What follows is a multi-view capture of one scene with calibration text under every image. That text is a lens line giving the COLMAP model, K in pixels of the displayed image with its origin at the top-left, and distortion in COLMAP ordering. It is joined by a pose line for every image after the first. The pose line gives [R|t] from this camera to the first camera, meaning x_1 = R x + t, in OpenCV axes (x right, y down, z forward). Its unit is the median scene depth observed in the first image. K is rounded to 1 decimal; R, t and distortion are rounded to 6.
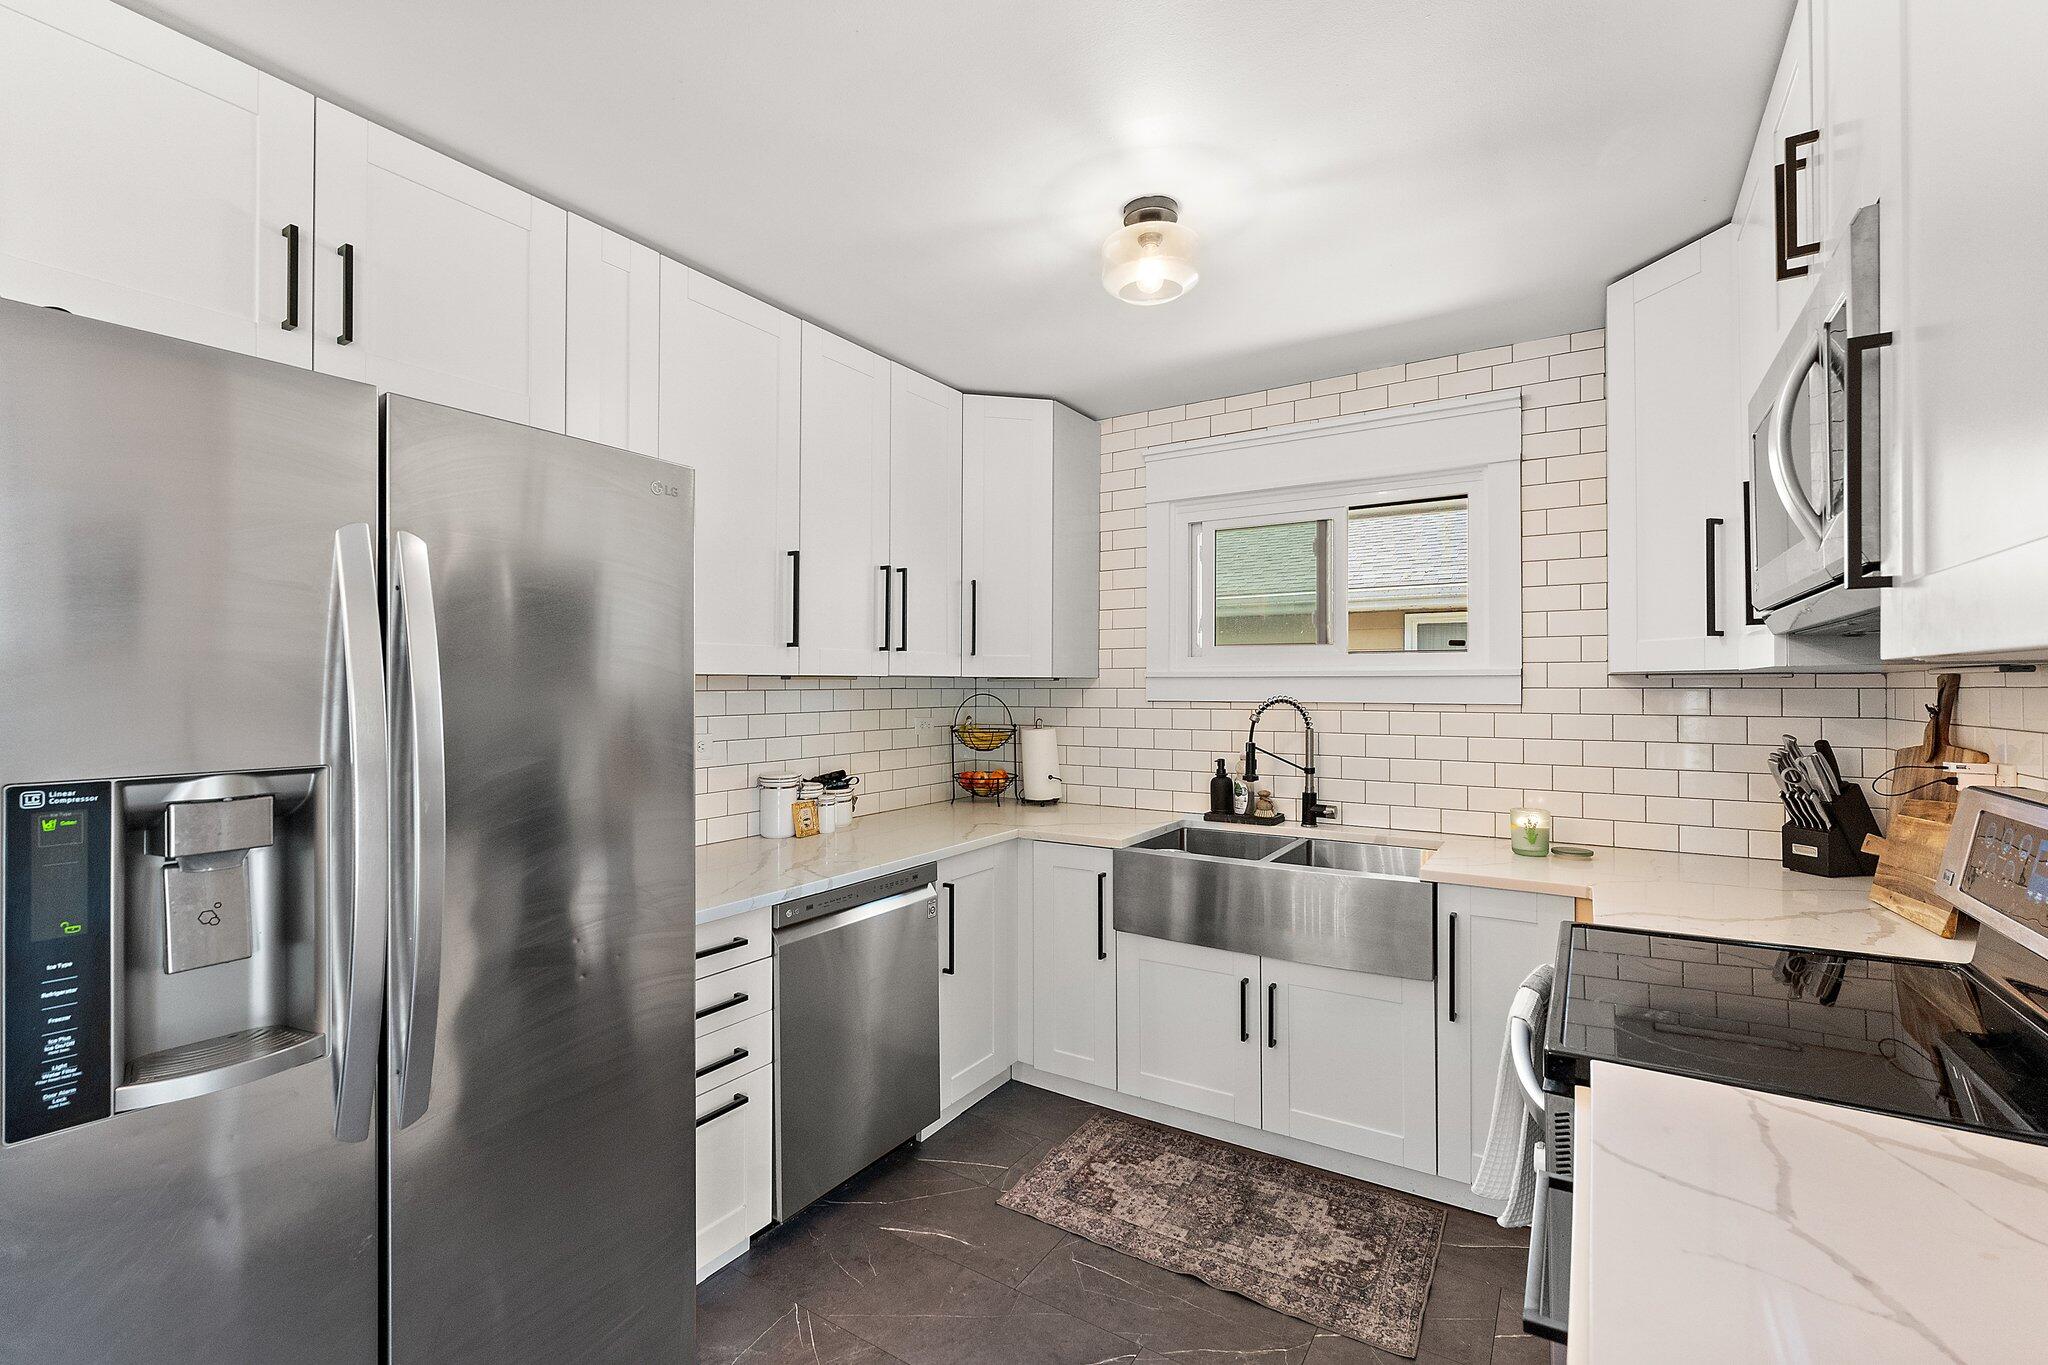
lens RADIAL K [[888.8, 0, 1024.0], [0, 888.8, 682.5], [0, 0, 1]] dist [-0.003046, -0.000407]
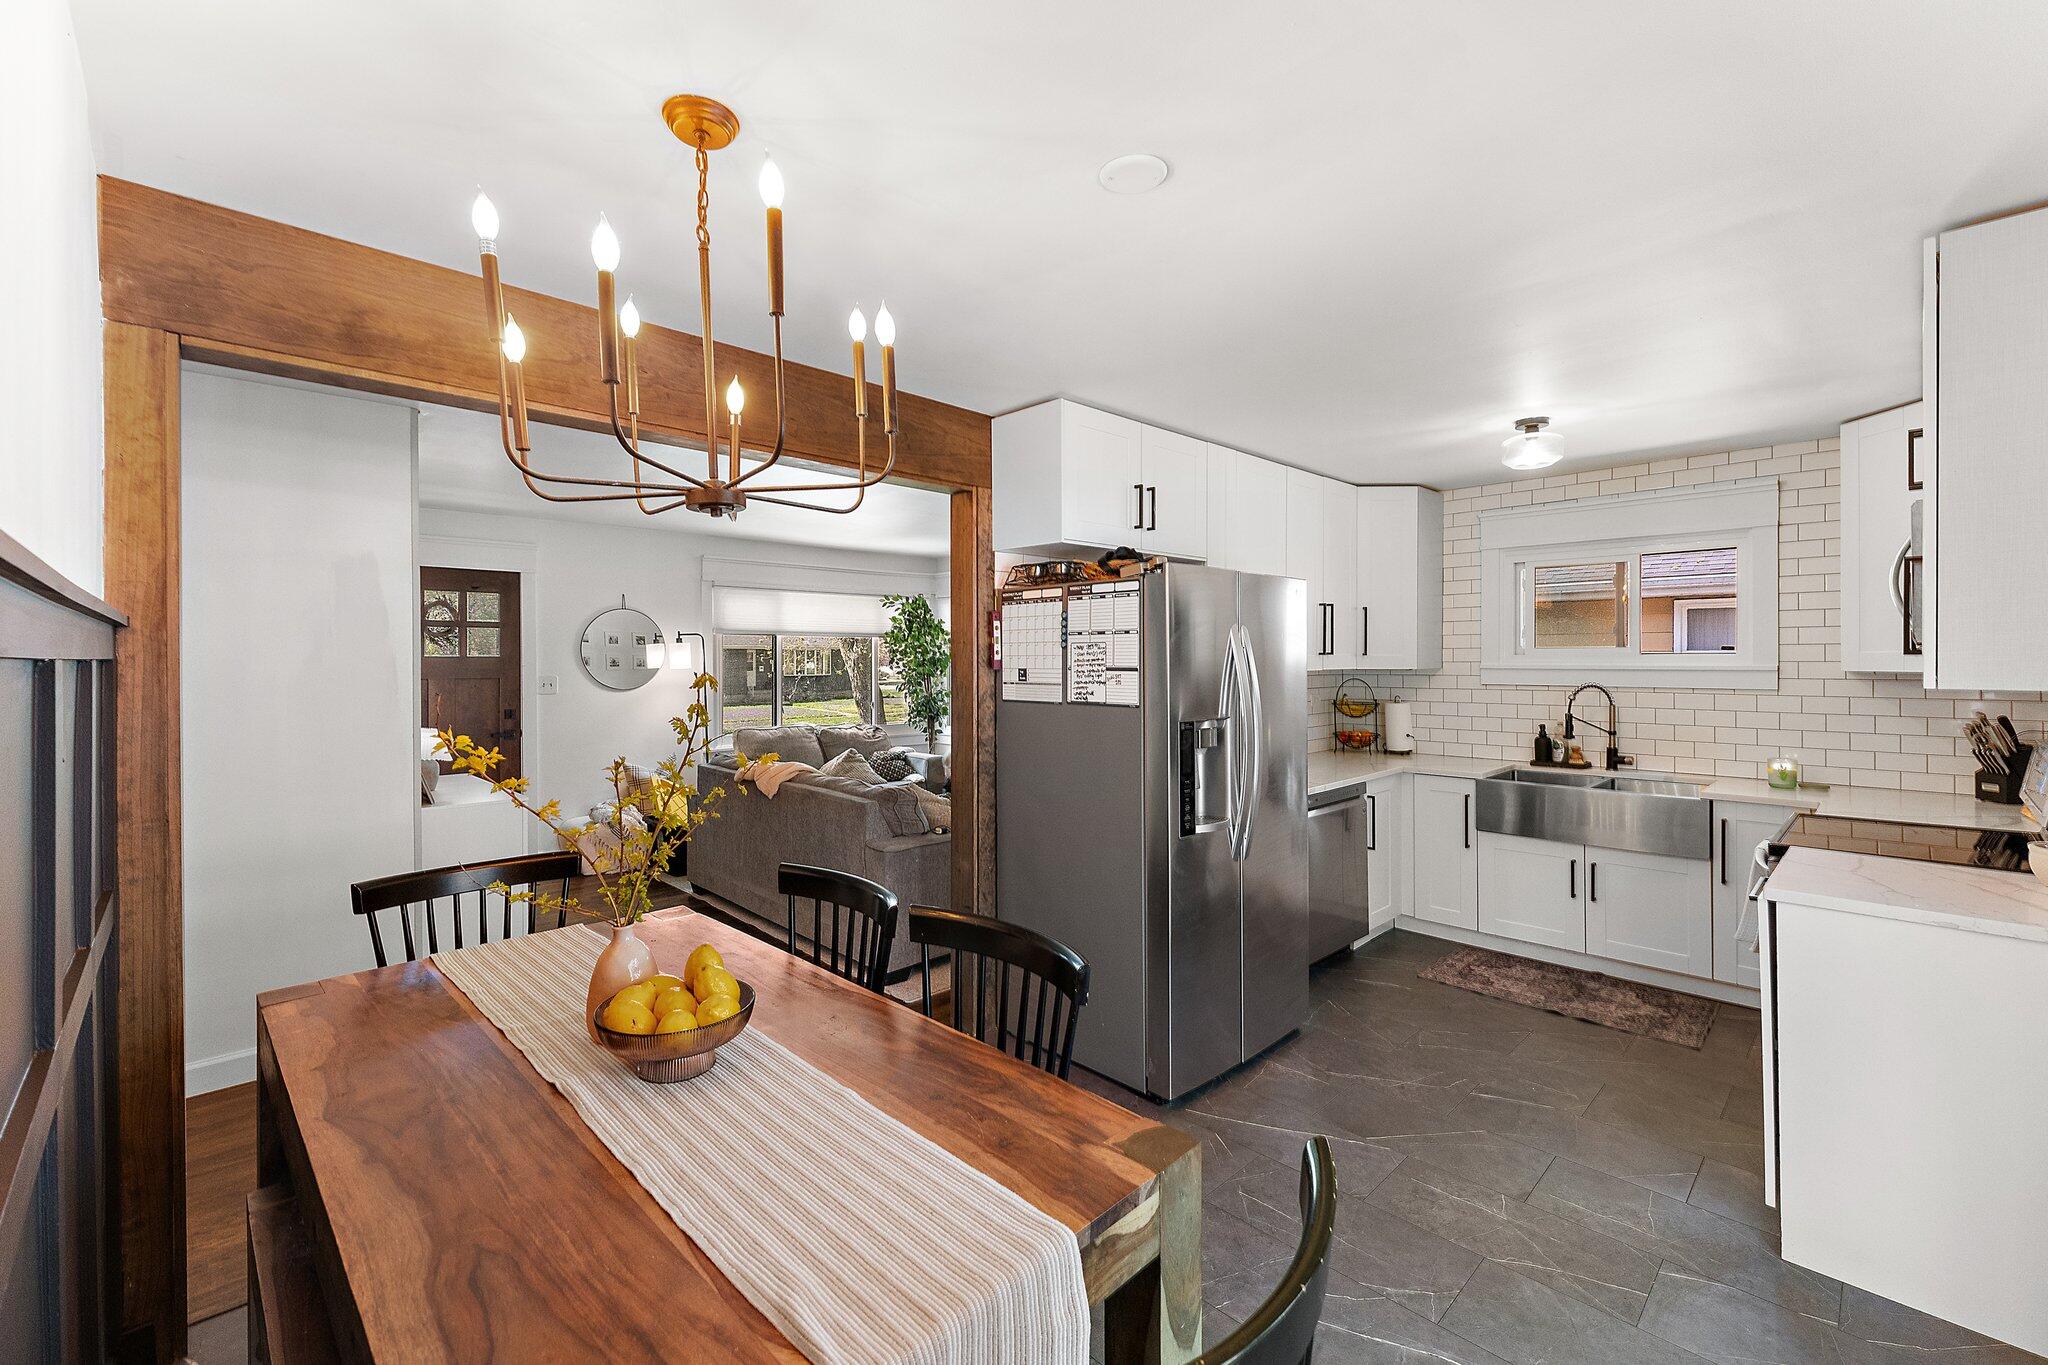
lens RADIAL K [[851.1, 0, 1029.6], [0, 851.1, 661.9], [0, 0, 1]] dist [0.000817, -0.000071]
pose [[0.972560, -0.002431, -0.232640, -0.308171], [0.004578, 0.999952, 0.008689, -0.038371], [0.232607, -0.009516, 0.972524, -0.639135]]
